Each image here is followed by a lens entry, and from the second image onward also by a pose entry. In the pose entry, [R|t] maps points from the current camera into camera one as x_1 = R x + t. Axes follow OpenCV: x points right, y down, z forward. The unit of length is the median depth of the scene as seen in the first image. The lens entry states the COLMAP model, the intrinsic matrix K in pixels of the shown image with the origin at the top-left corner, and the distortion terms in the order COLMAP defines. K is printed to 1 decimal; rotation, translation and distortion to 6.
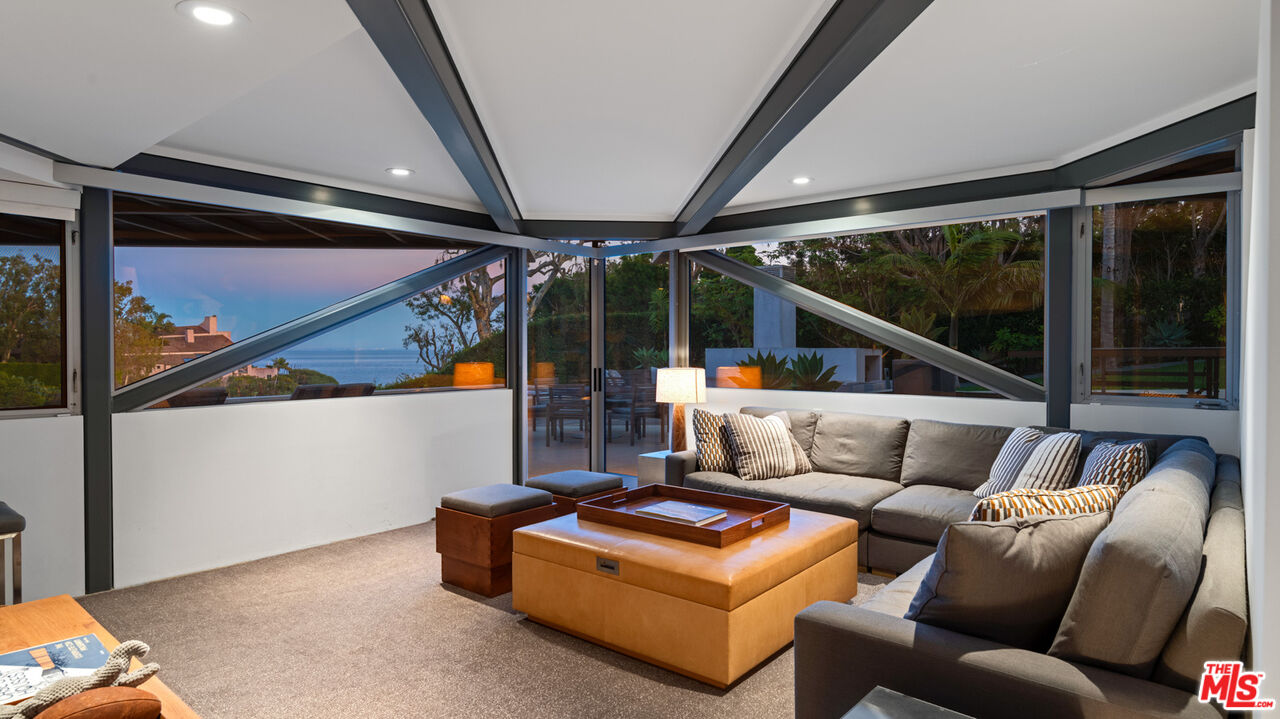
lens RADIAL K [[705.6, 0, 640.0], [0, 705.6, 359.5], [0, 0, 1]] dist [-0.002607, -0.001442]
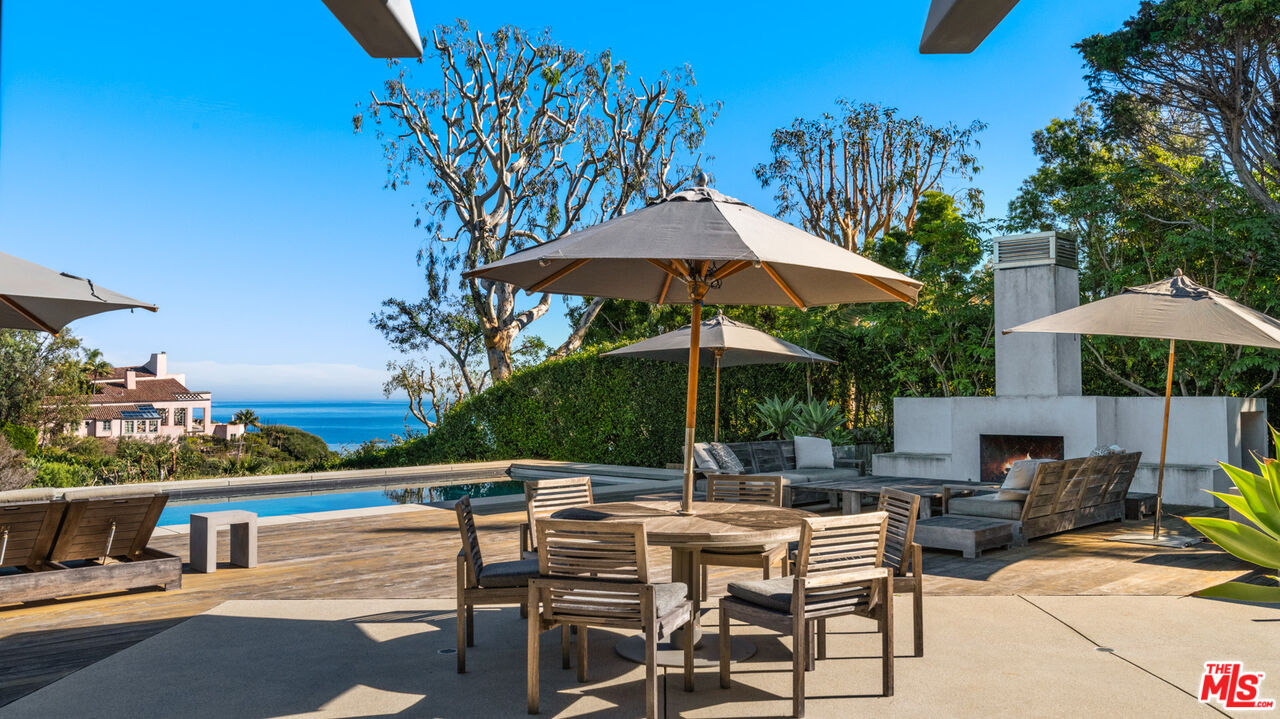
lens RADIAL K [[994.9, 0, 640.0], [0, 994.9, 359.5], [0, 0, 1]] dist [0.003038, 0.002587]
pose [[0.993960, -0.006984, -0.109523, -0.008691], [0.001267, 0.998637, -0.052177, -0.003718], [0.109738, 0.051723, 0.992614, 0.161637]]
